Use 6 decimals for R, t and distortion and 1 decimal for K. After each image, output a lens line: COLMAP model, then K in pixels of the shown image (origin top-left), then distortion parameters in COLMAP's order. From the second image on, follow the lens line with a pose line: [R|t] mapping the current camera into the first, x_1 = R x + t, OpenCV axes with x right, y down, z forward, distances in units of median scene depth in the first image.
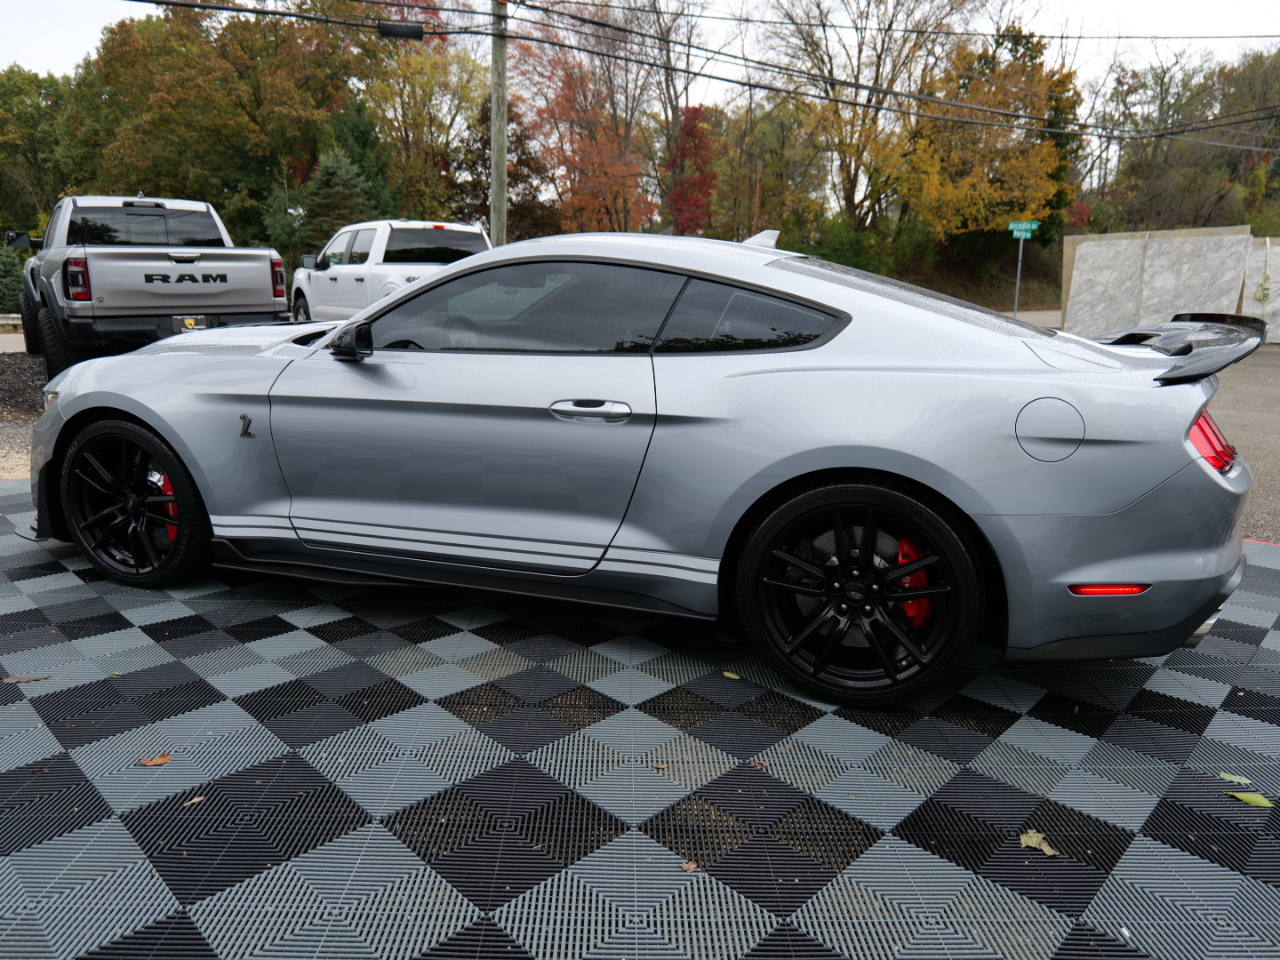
lens RADIAL K [[885.2, 0, 637.1], [0, 885.2, 477.5], [0, 0, 1]] dist [-0.005314, 0.000147]
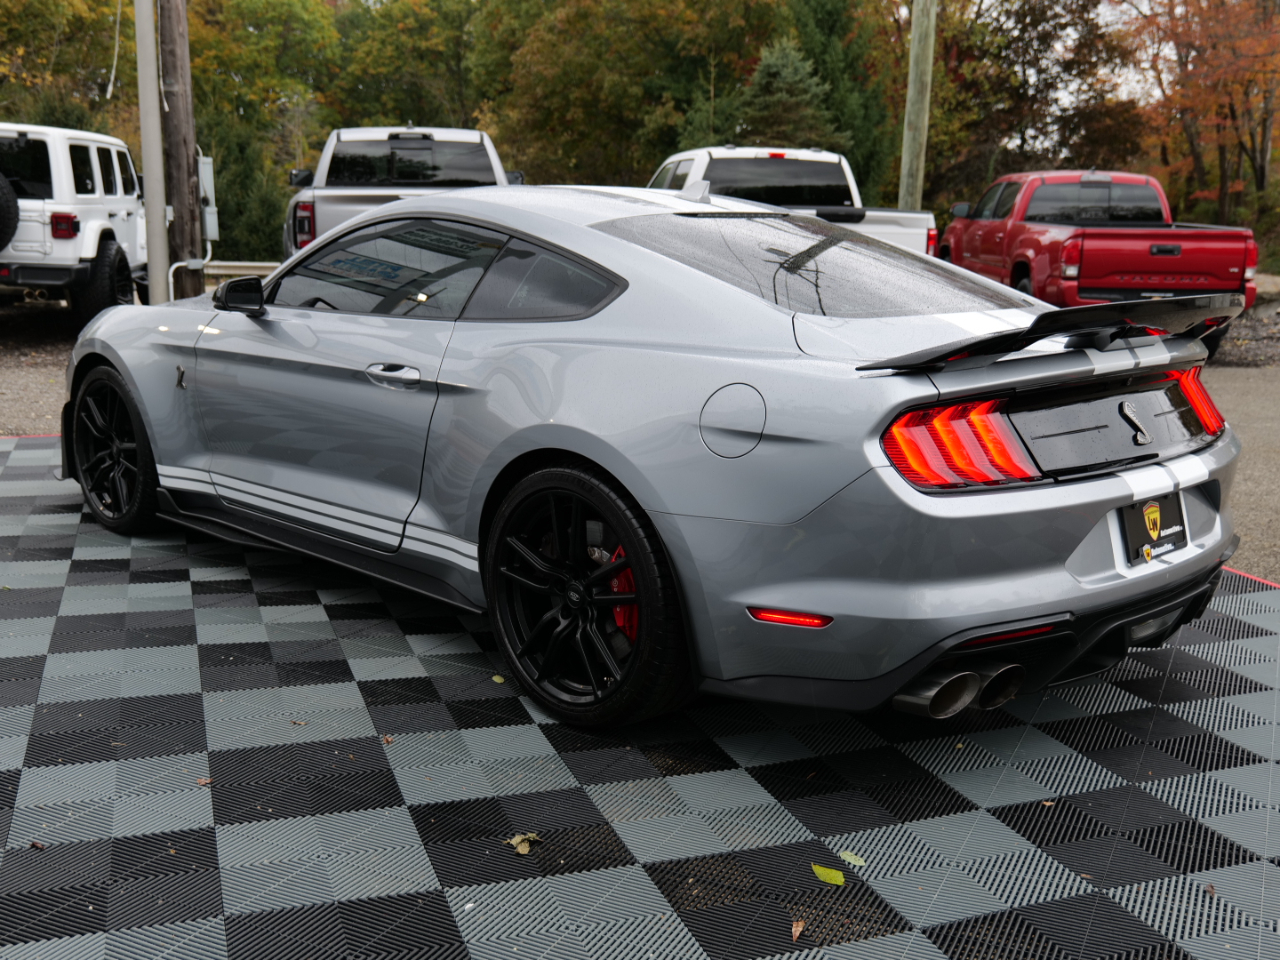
lens RADIAL K [[1383.3, 0, 640.0], [0, 1383.3, 480.0], [0, 0, 1]] dist [0.002935, 0.017345]
pose [[0.889638, 0.088704, -0.447968, 0.305244], [-0.104607, 0.994455, -0.010828, 0.008503], [0.444524, 0.056494, 0.893984, -0.072501]]
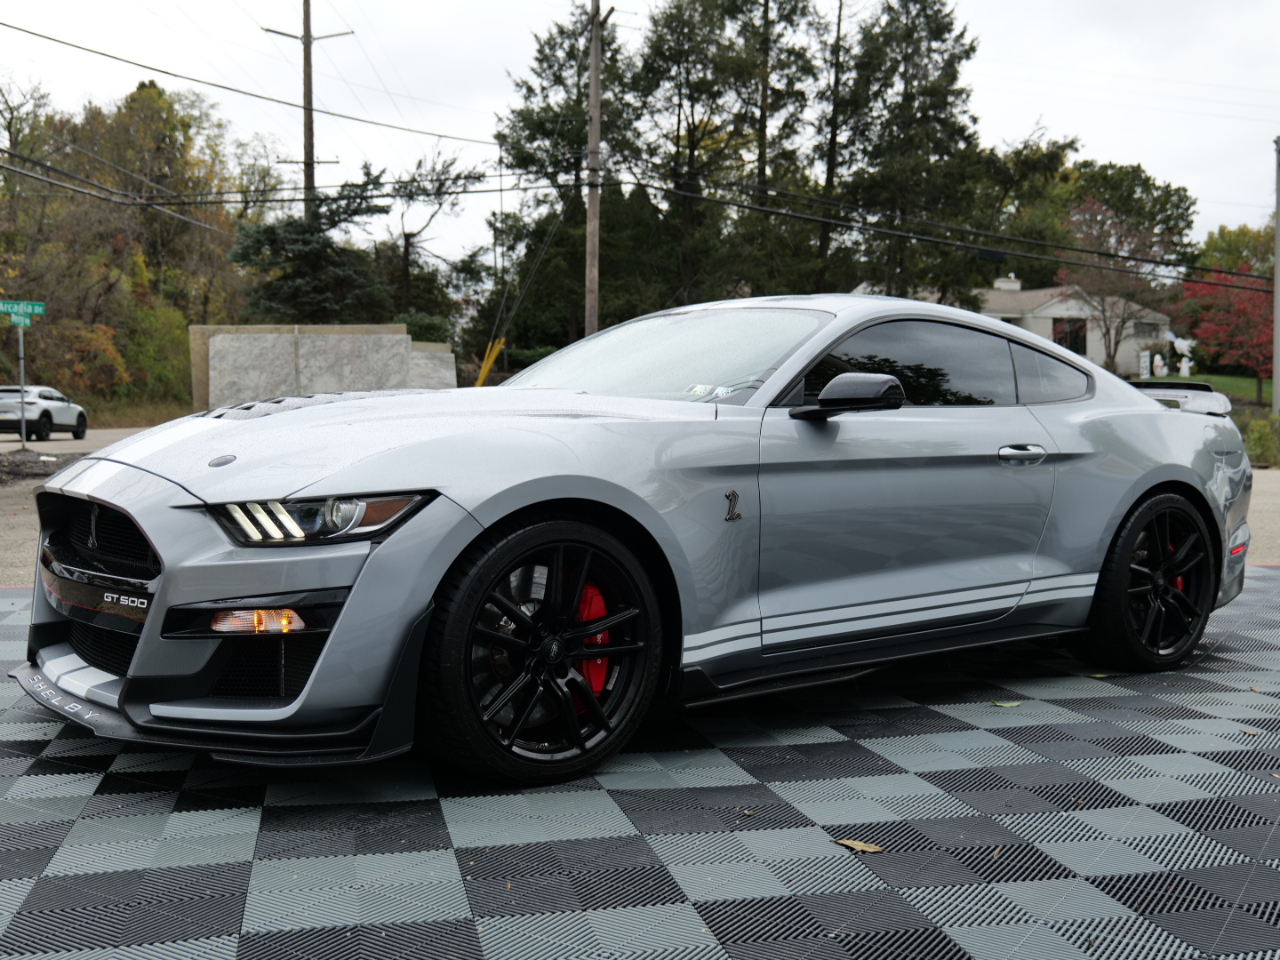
lens RADIAL K [[1383.3, 0, 640.0], [0, 1383.3, 480.0], [0, 0, 1]] dist [0.002935, 0.017345]
pose [[0.527841, -0.040090, 0.848397, -0.626741], [0.175606, 0.982453, -0.062831, -0.007136], [-0.830991, 0.182148, 0.525619, 0.176099]]
